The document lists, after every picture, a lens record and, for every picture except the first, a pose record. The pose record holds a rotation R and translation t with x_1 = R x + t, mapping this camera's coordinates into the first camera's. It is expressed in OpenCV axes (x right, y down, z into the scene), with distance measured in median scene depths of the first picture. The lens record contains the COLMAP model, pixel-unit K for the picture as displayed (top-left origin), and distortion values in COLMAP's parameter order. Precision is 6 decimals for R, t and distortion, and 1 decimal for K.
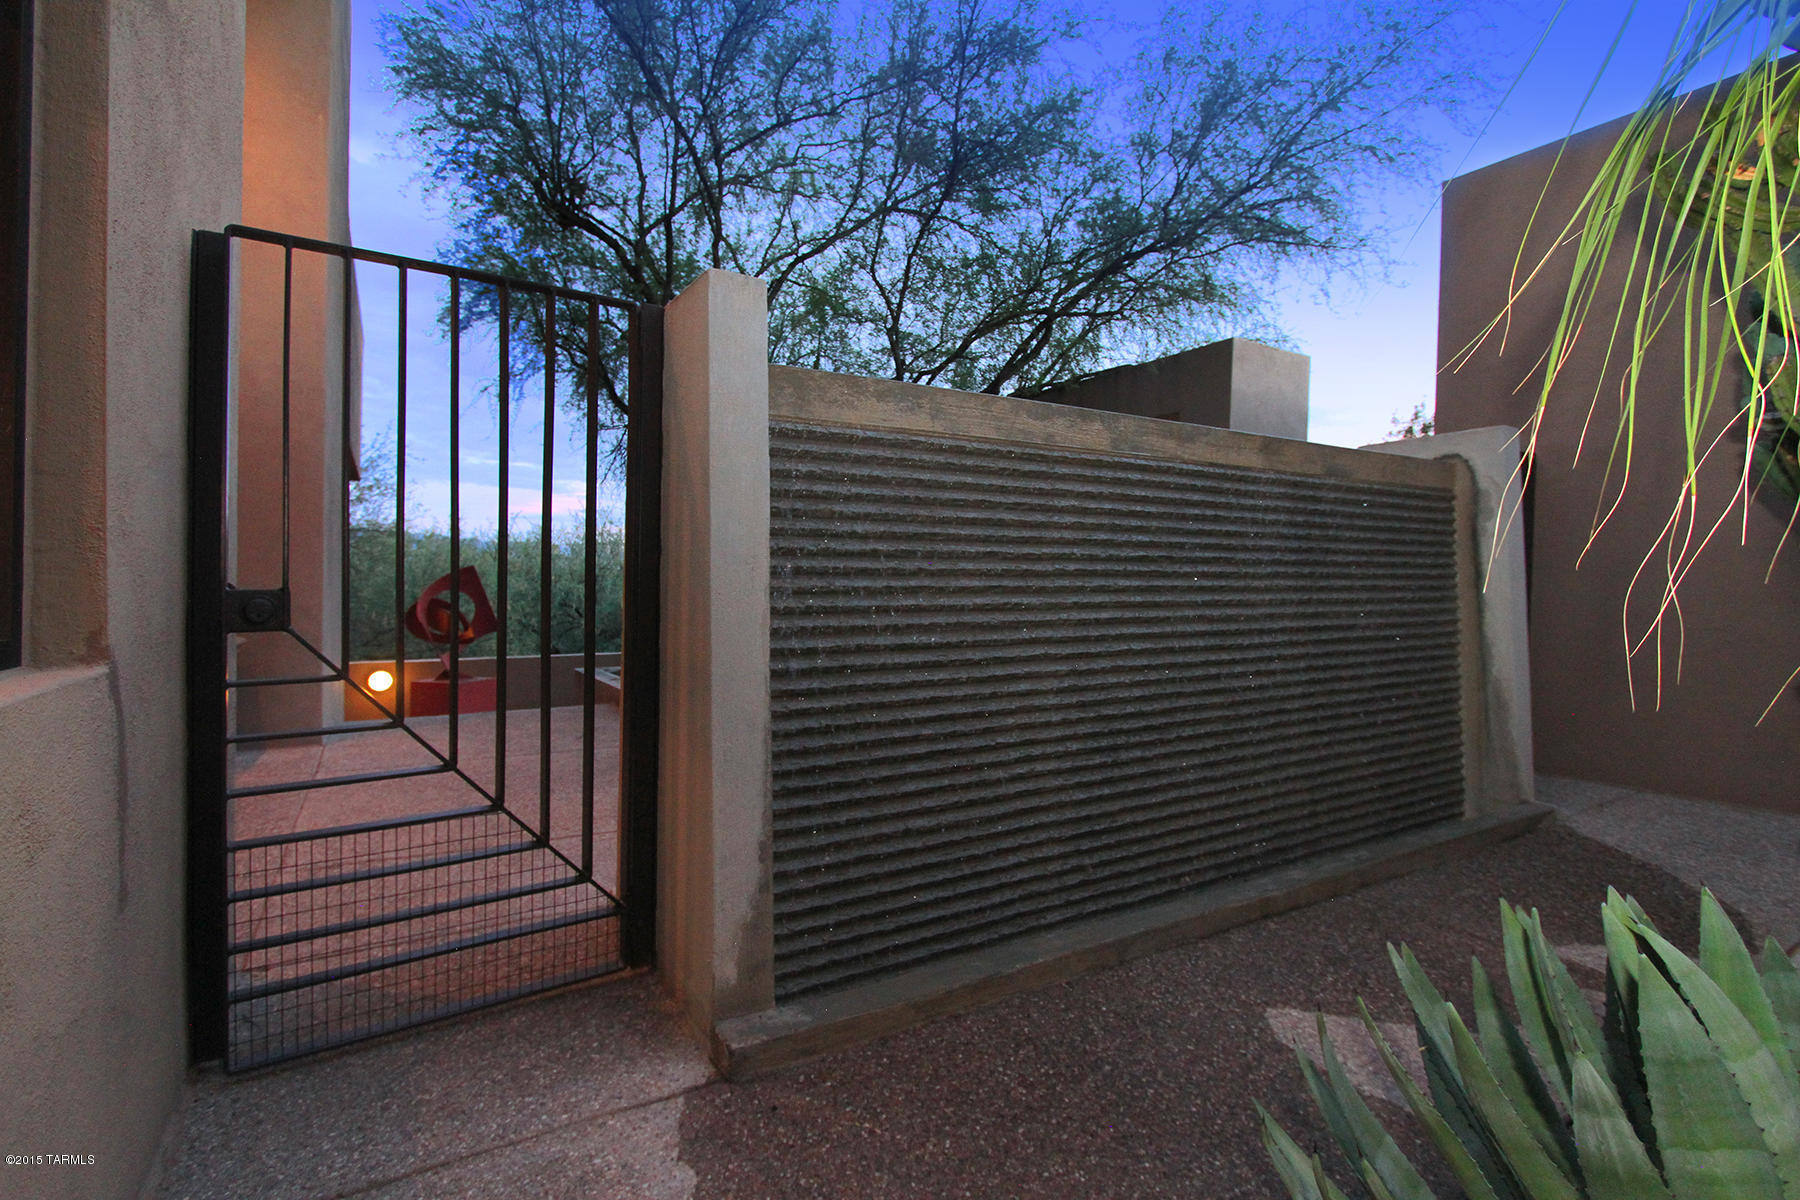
lens RADIAL K [[846.5, 0, 922.8], [0, 846.5, 602.1], [0, 0, 1]] dist [-0.023946, -0.000131]
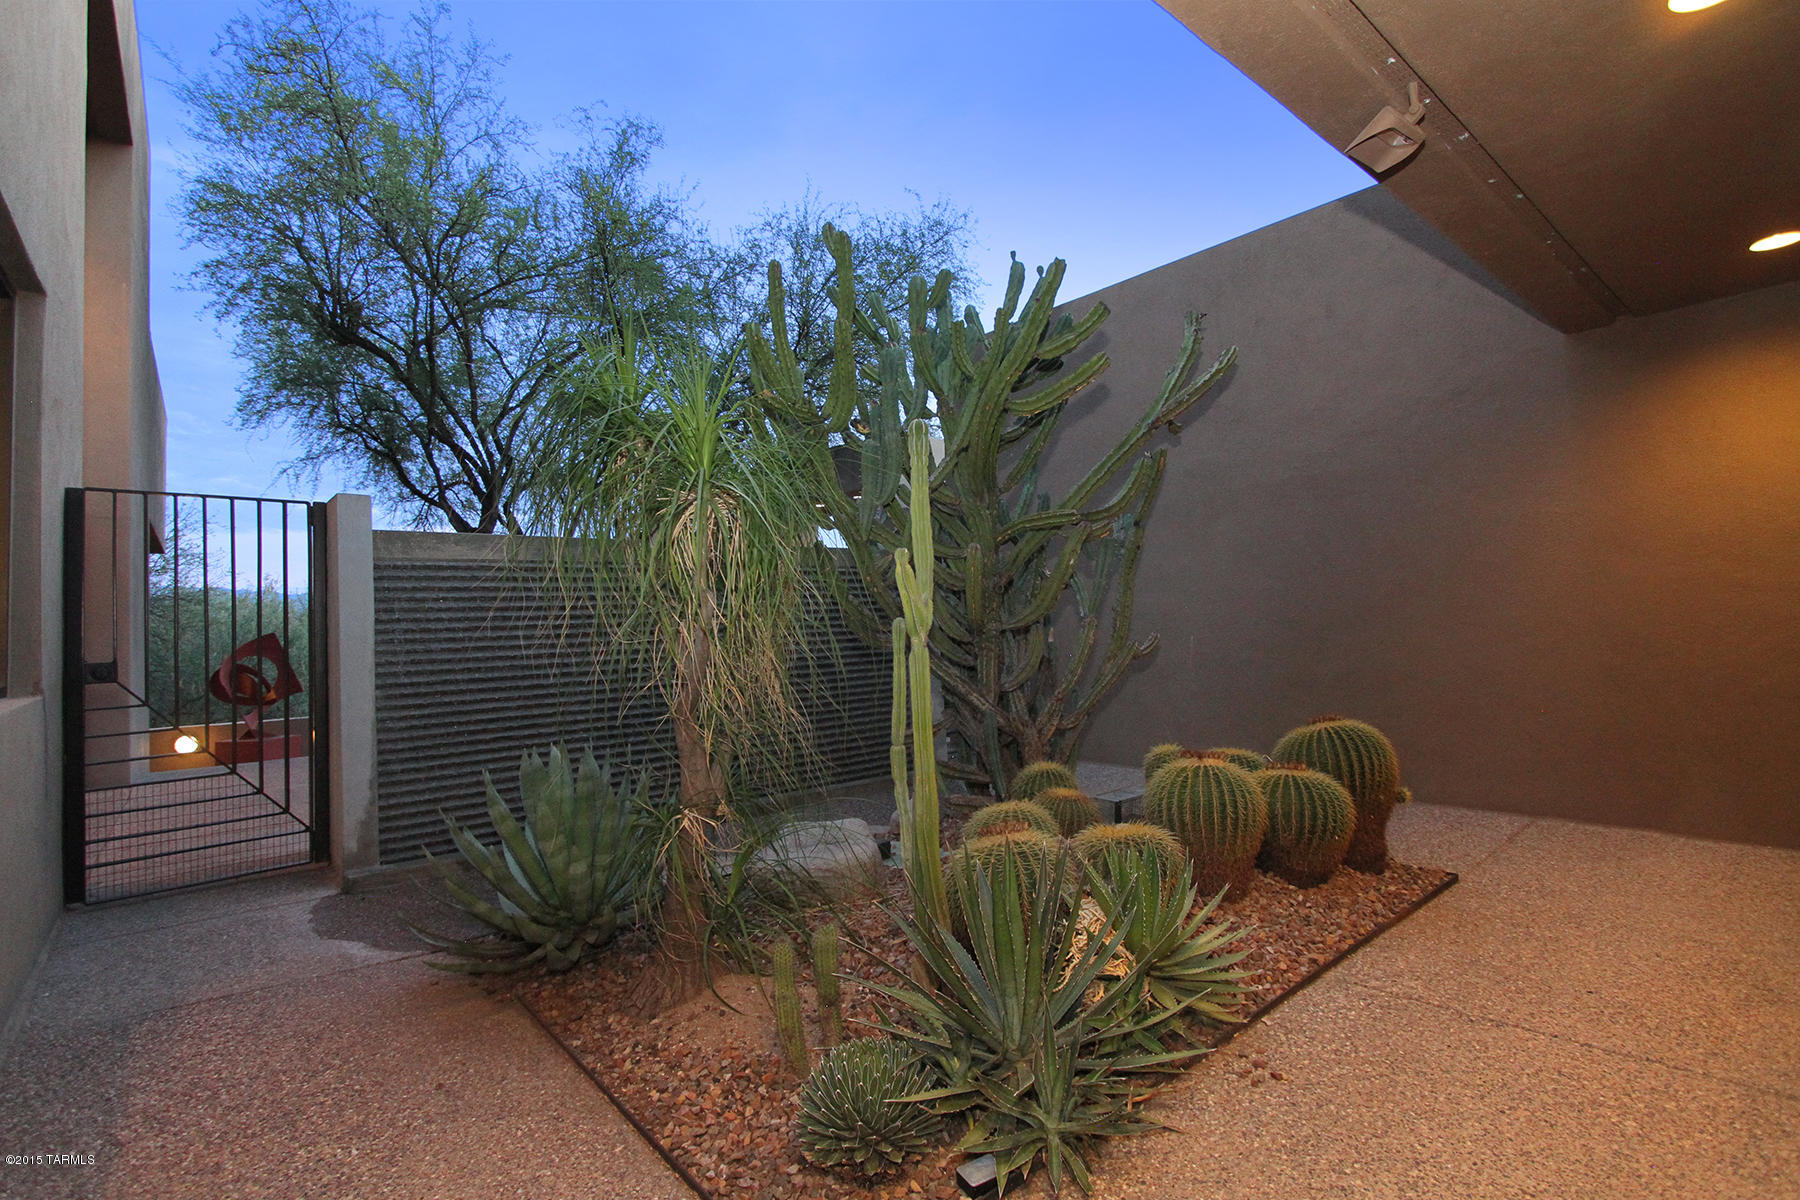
lens RADIAL K [[904.1, 0, 900.0], [0, 904.1, 600.0], [0, 0, 1]] dist [-0.022225, -0.000166]
pose [[0.994595, -0.034696, 0.097862, 0.711112], [0.039559, 0.998054, -0.048196, 0.011577], [-0.095999, 0.051807, 0.994032, -1.026566]]
